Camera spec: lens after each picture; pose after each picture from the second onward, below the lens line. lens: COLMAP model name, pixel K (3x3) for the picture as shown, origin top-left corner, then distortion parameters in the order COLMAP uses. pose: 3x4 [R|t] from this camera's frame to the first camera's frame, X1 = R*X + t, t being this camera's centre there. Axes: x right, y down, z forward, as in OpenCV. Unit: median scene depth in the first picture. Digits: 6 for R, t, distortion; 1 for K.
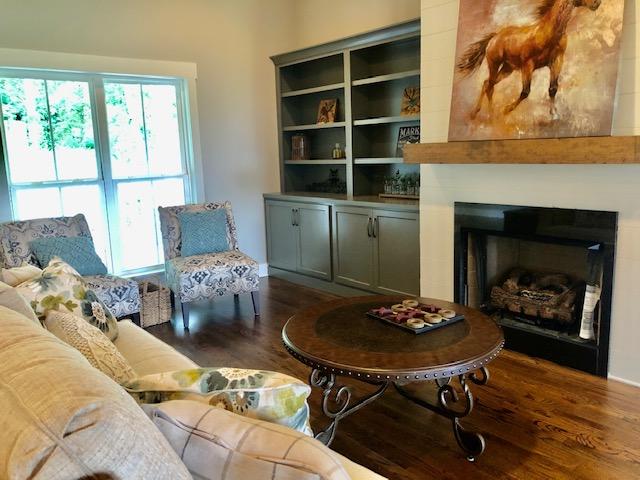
lens RADIAL K [[533.7, 0, 320.0], [0, 533.7, 240.0], [0, 0, 1]] dist [0.019839, -0.004255]
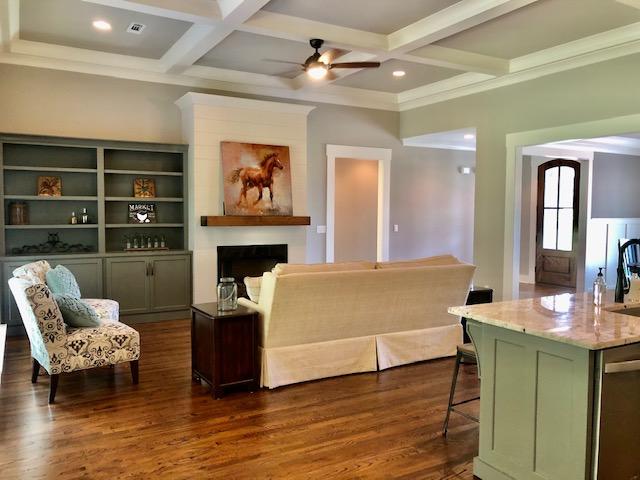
lens RADIAL K [[533.7, 0, 320.0], [0, 533.7, 240.0], [0, 0, 1]] dist [0.019839, -0.004255]
pose [[0.180522, -0.020054, 0.983366, -1.538375], [0.152367, 0.988293, -0.007817, -0.021787], [-0.971698, 0.151244, 0.181464, 0.282253]]
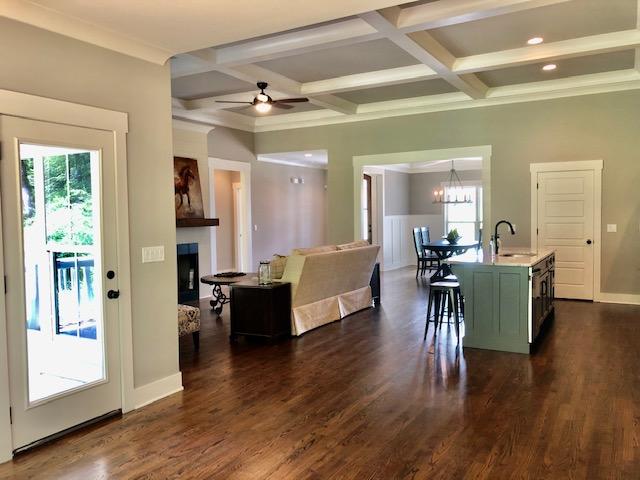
lens RADIAL K [[519.2, 0, 320.0], [0, 519.2, 240.0], [0, 0, 1]] dist [0.004321, -0.001686]
pose [[-0.340770, -0.003741, 0.940139, -1.931807], [0.187470, 0.979639, 0.071849, -0.115396], [-0.921266, 0.200732, -0.333130, 1.037393]]
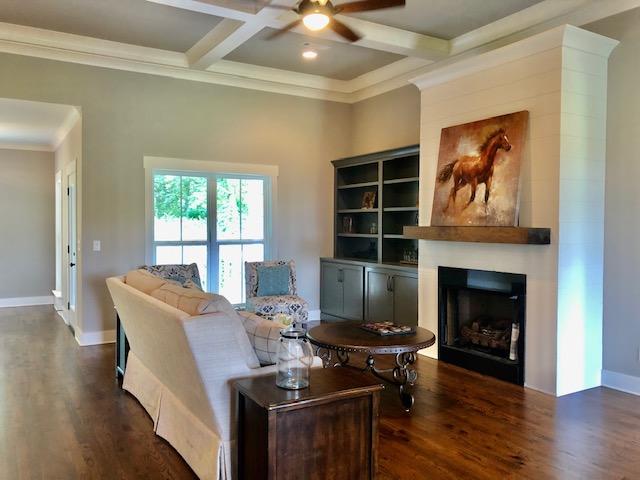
lens RADIAL K [[533.7, 0, 320.0], [0, 533.7, 240.0], [0, 0, 1]] dist [0.019839, -0.004255]
pose [[0.986006, 0.045350, -0.160425, 0.160195], [-0.067311, 0.988662, -0.134225, 0.075228], [0.152519, 0.143145, 0.977879, -0.488953]]
